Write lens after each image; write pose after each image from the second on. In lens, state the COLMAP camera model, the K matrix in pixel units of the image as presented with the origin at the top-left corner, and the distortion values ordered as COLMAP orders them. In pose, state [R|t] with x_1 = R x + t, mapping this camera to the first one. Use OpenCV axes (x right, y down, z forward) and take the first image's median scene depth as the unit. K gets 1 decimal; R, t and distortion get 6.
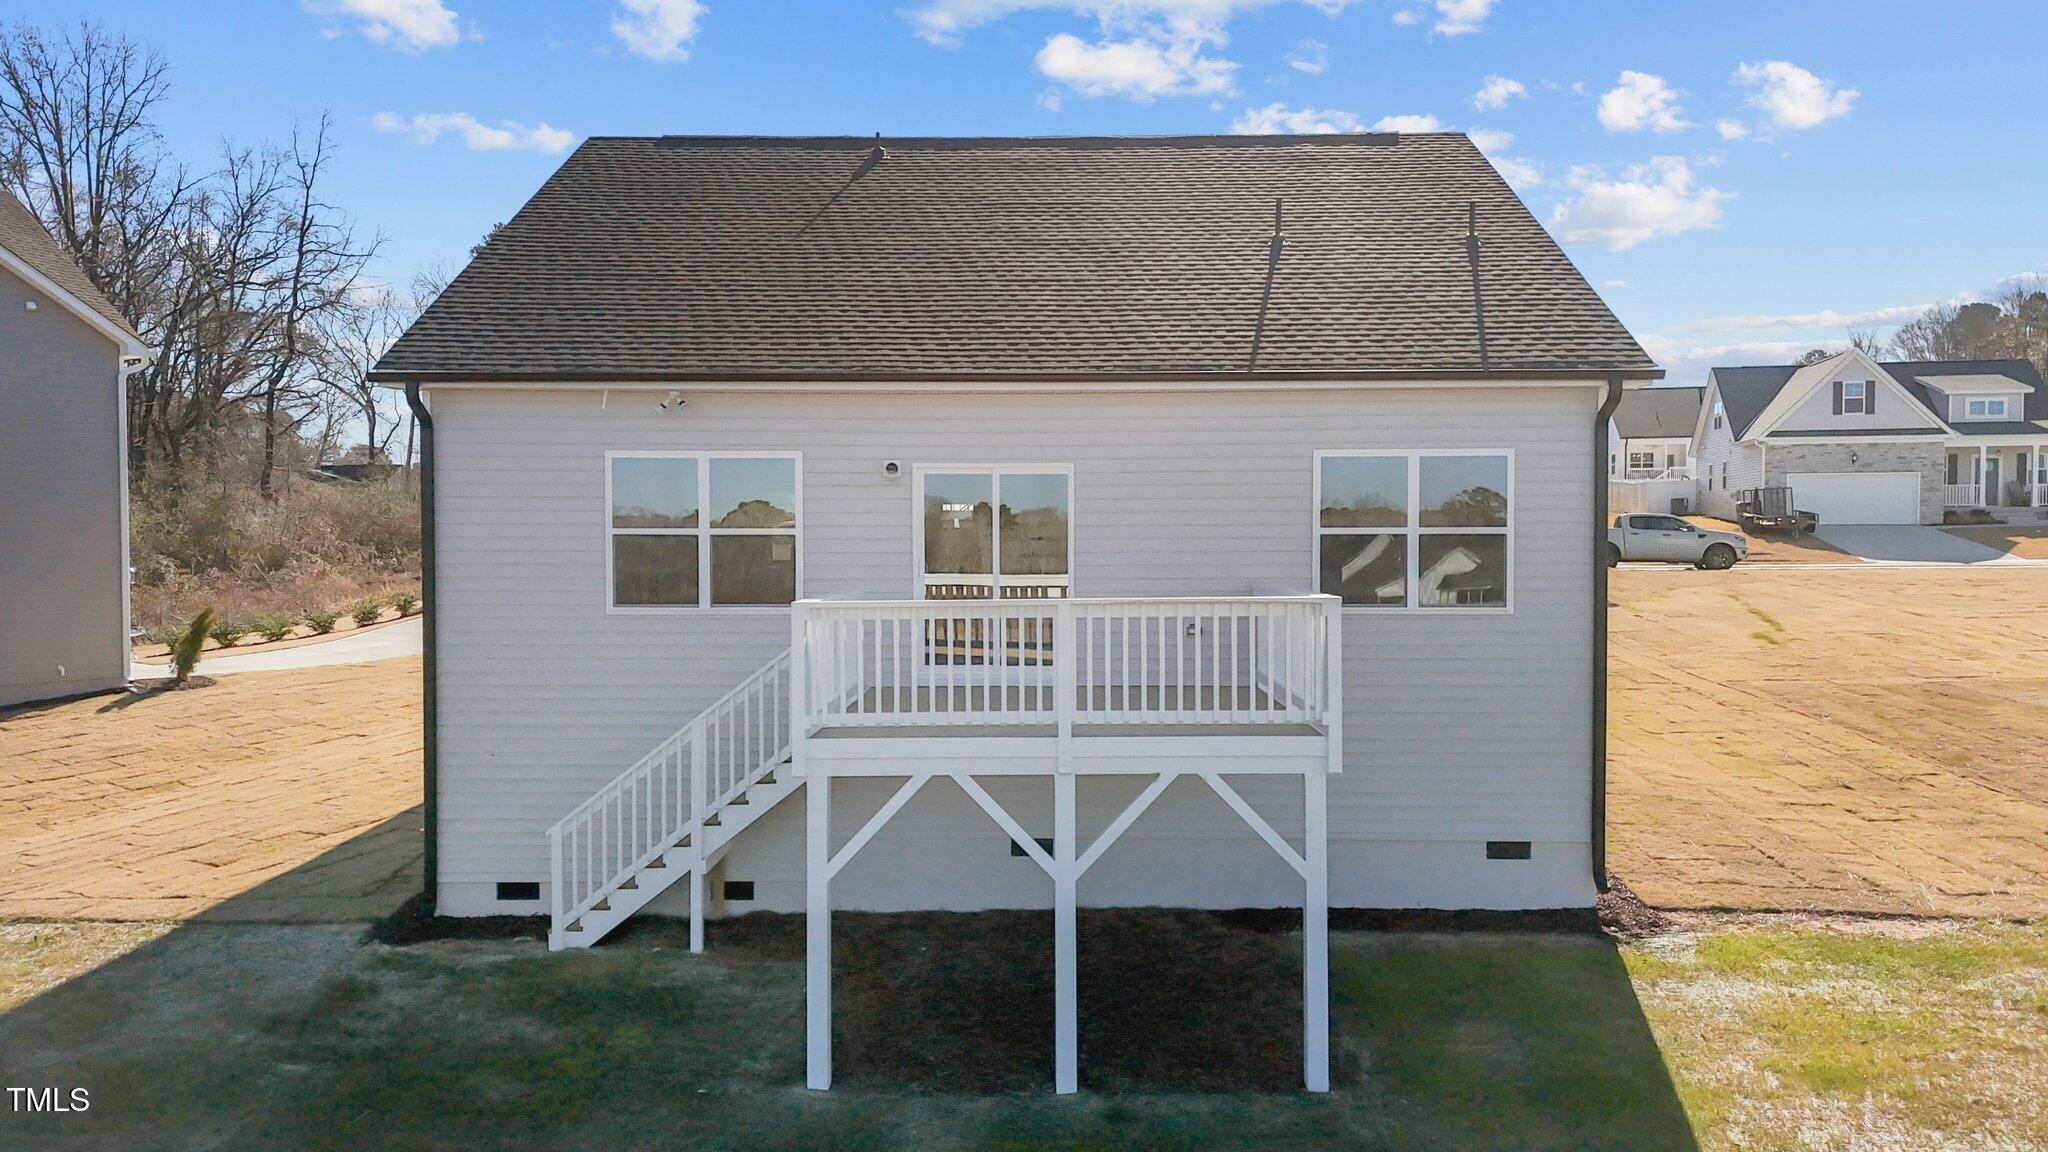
lens RADIAL K [[1518.7, 0, 1038.2], [0, 1518.7, 576.5], [0, 0, 1]] dist [0.080096, -0.076746]
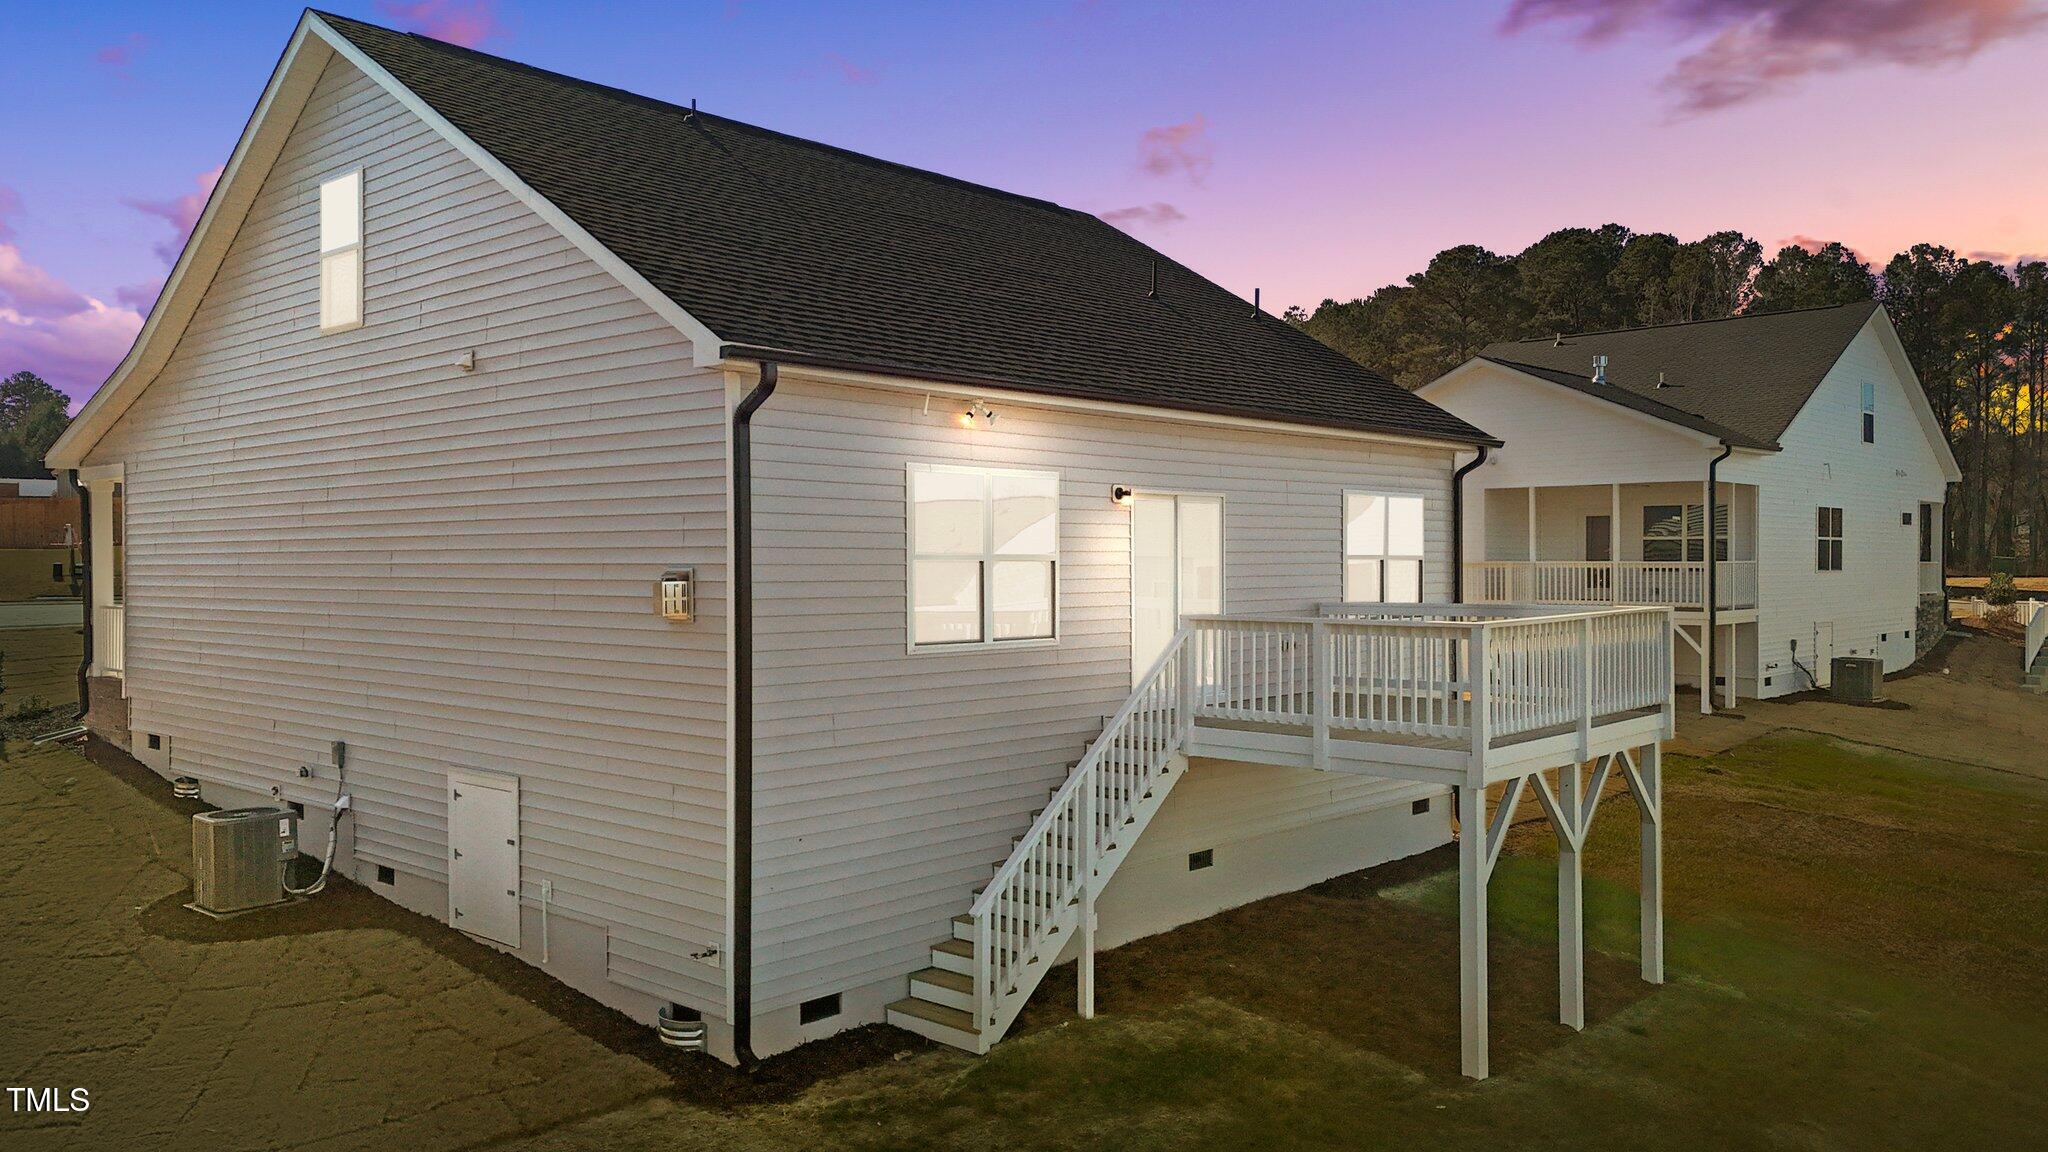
lens RADIAL K [[1518.7, 0, 1038.2], [0, 1518.7, 576.5], [0, 0, 1]] dist [0.080096, -0.076746]
pose [[0.659649, -0.007291, 0.751539, -0.889722], [0.023677, 0.999658, -0.011084, -0.008306], [-0.751201, 0.025106, 0.659596, 0.397959]]
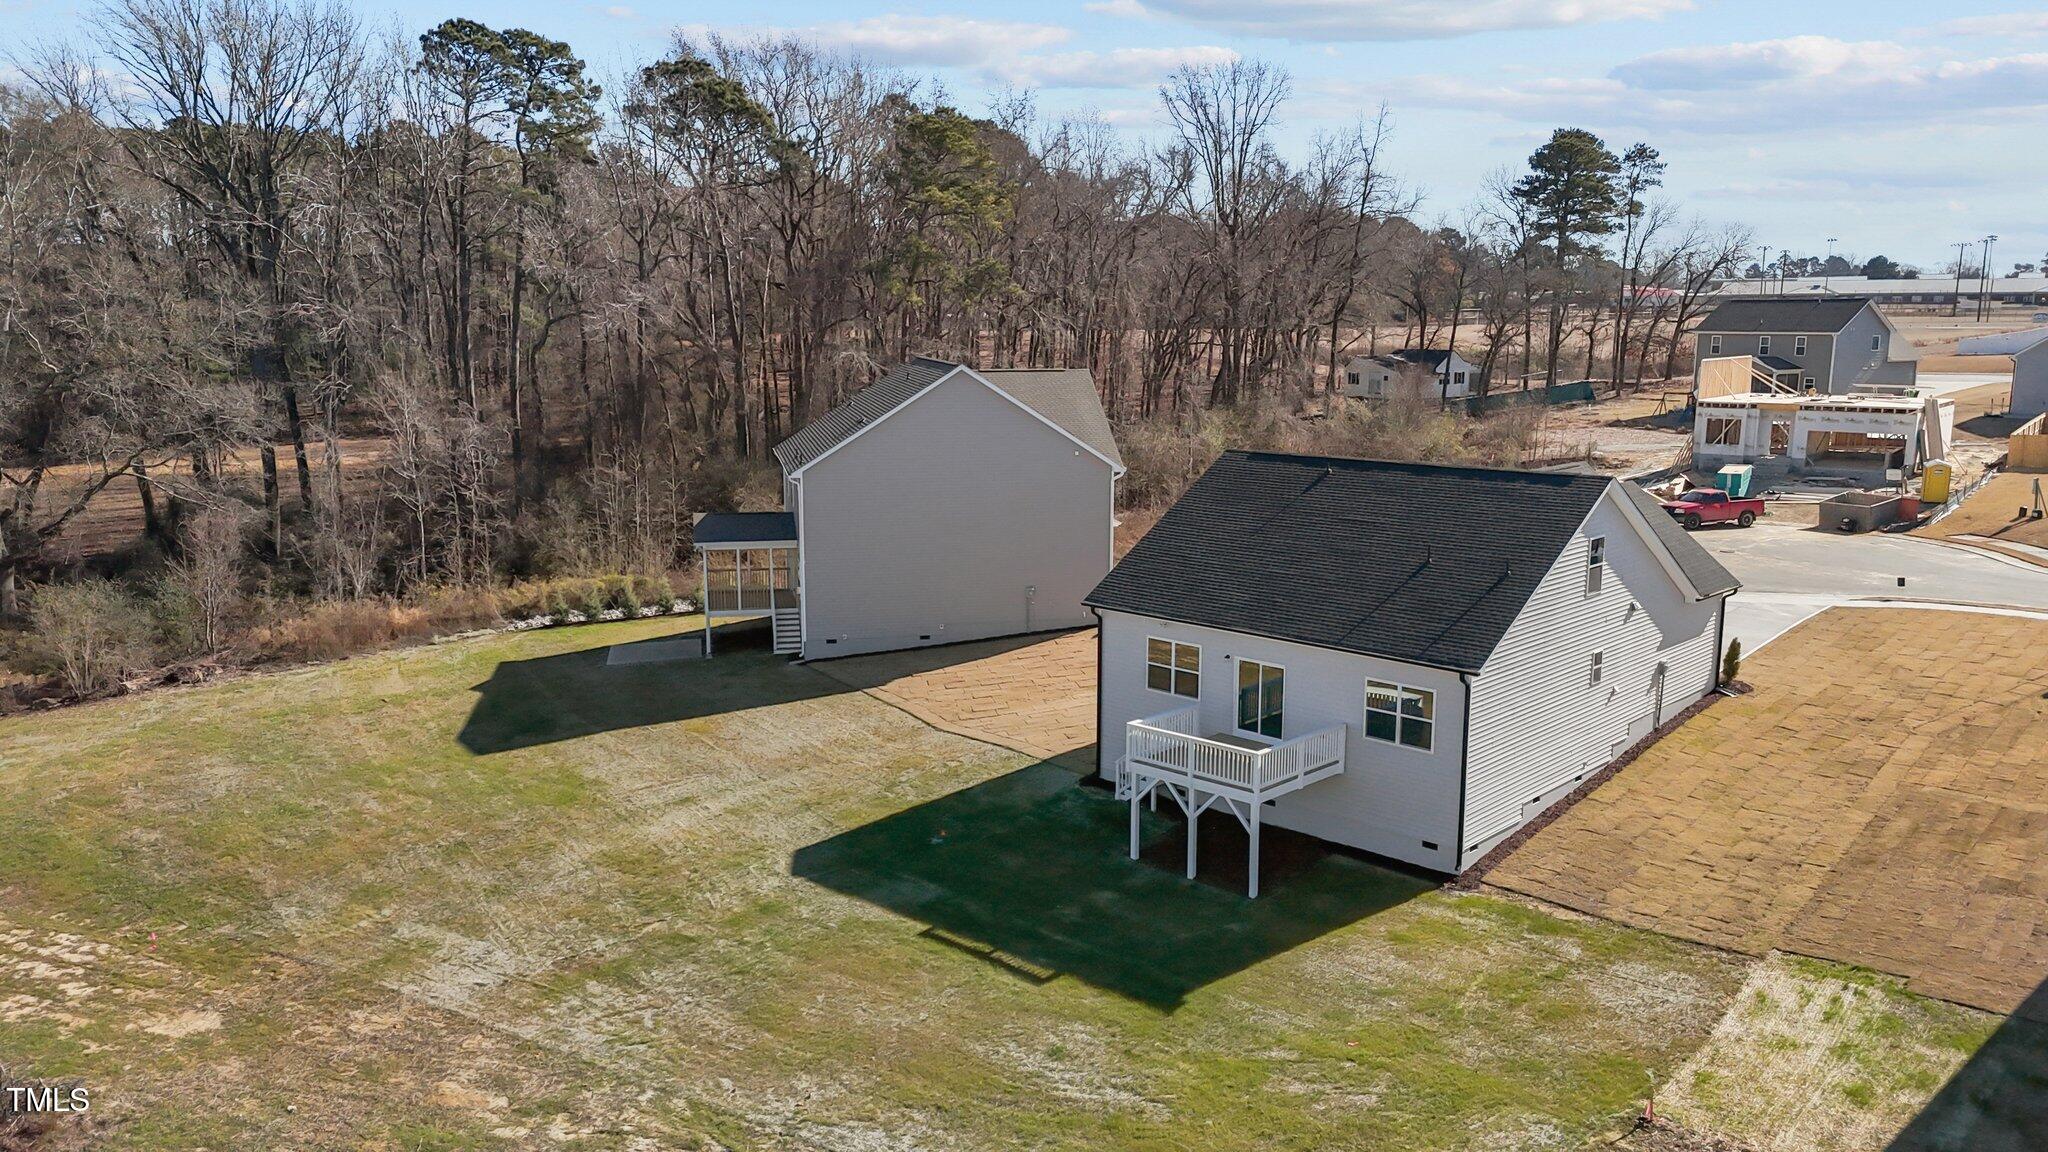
lens RADIAL K [[1509.3, 0, 1024.0], [0, 1509.3, 576.0], [0, 0, 1]] dist [0.114907, -0.126086]
pose [[0.736247, 0.121793, -0.665662, 1.476510], [-0.022868, 0.987587, 0.155400, -0.649541], [0.676326, -0.099191, 0.729893, -1.271235]]
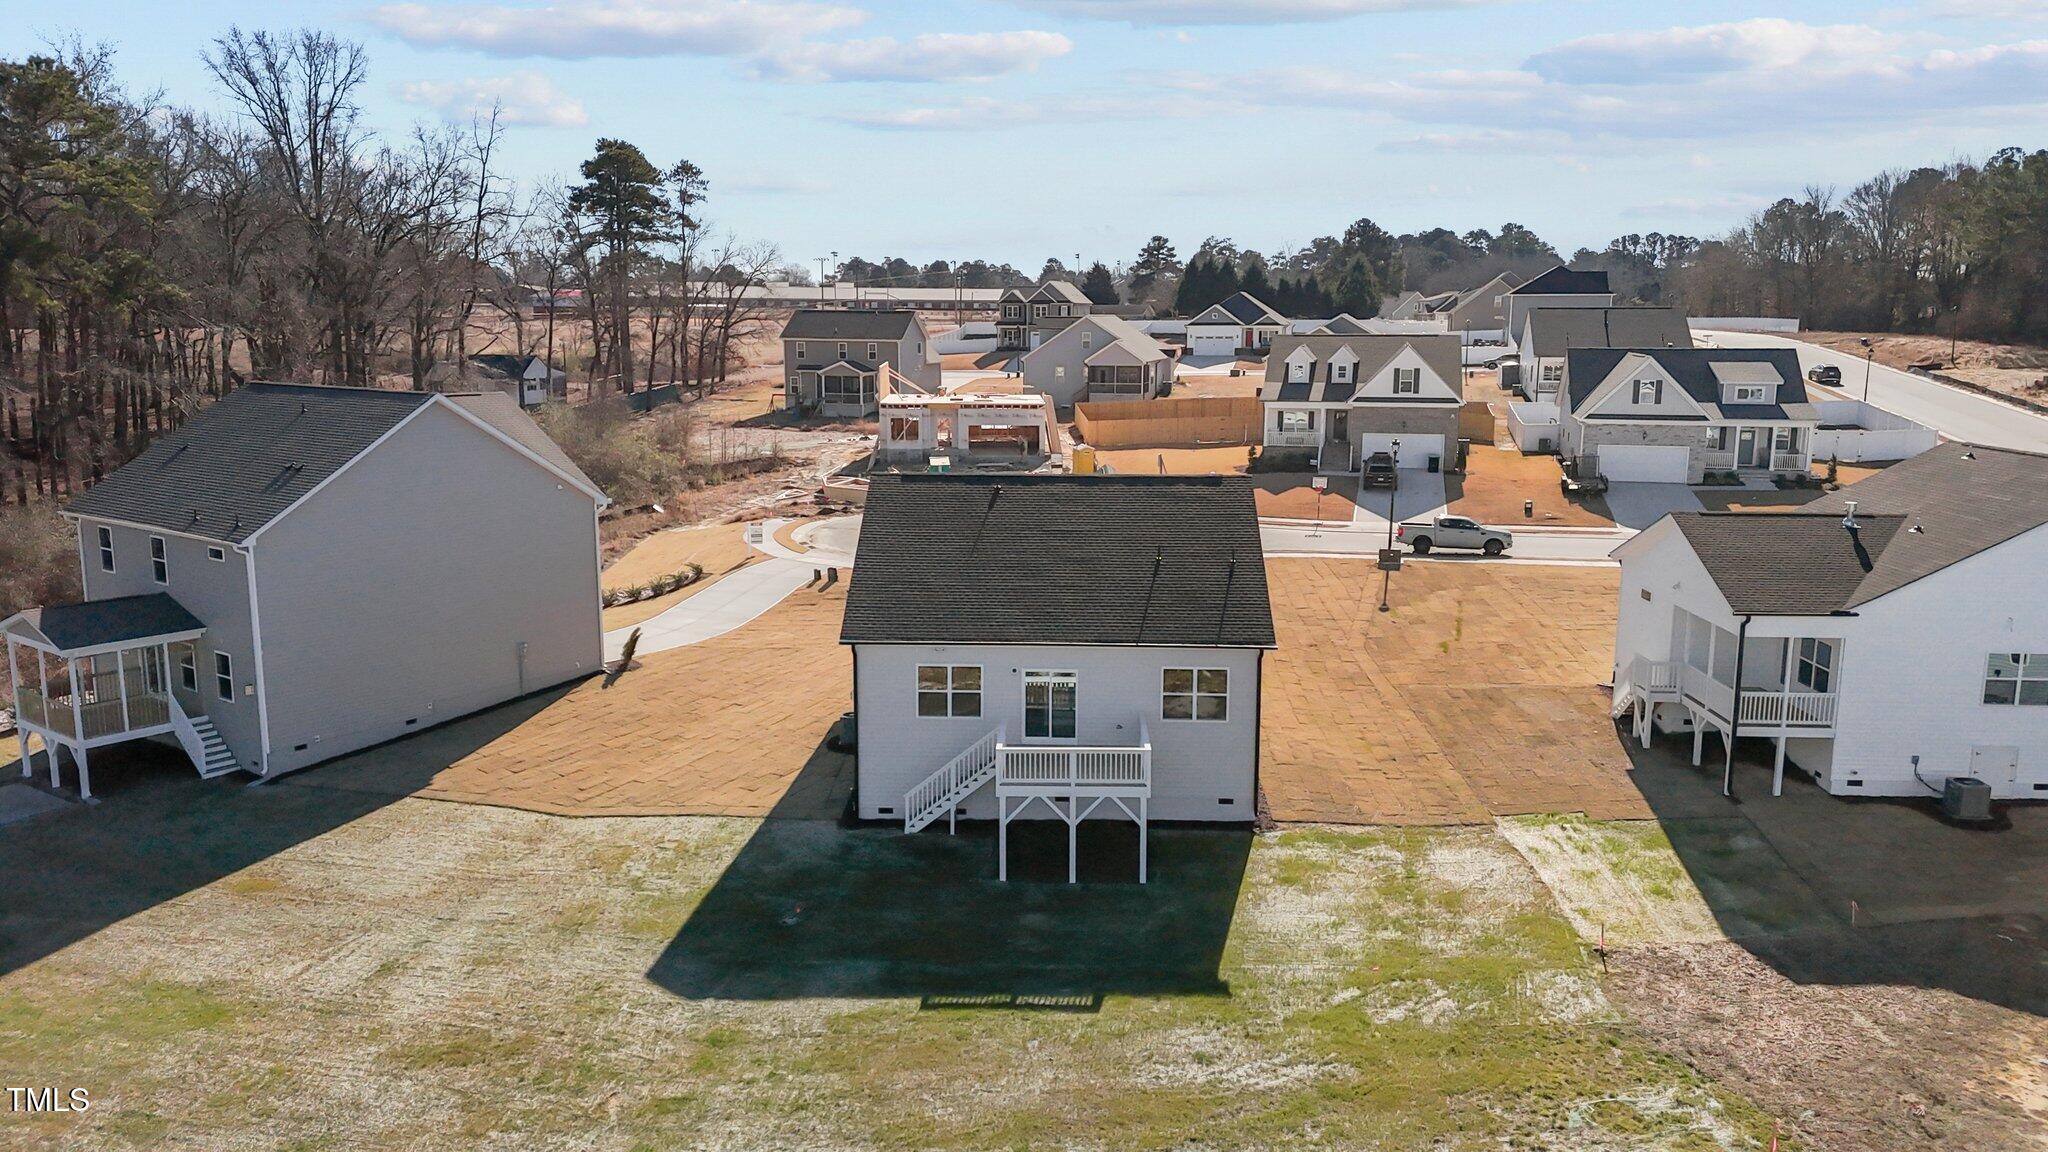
lens RADIAL K [[1518.7, 0, 1038.2], [0, 1518.7, 576.5], [0, 0, 1]] dist [0.080096, -0.076746]
pose [[0.999886, 0.008477, -0.012457, -0.017893], [-0.006568, 0.989268, 0.145964, -0.681572], [0.013561, -0.145866, 0.989211, -1.852284]]
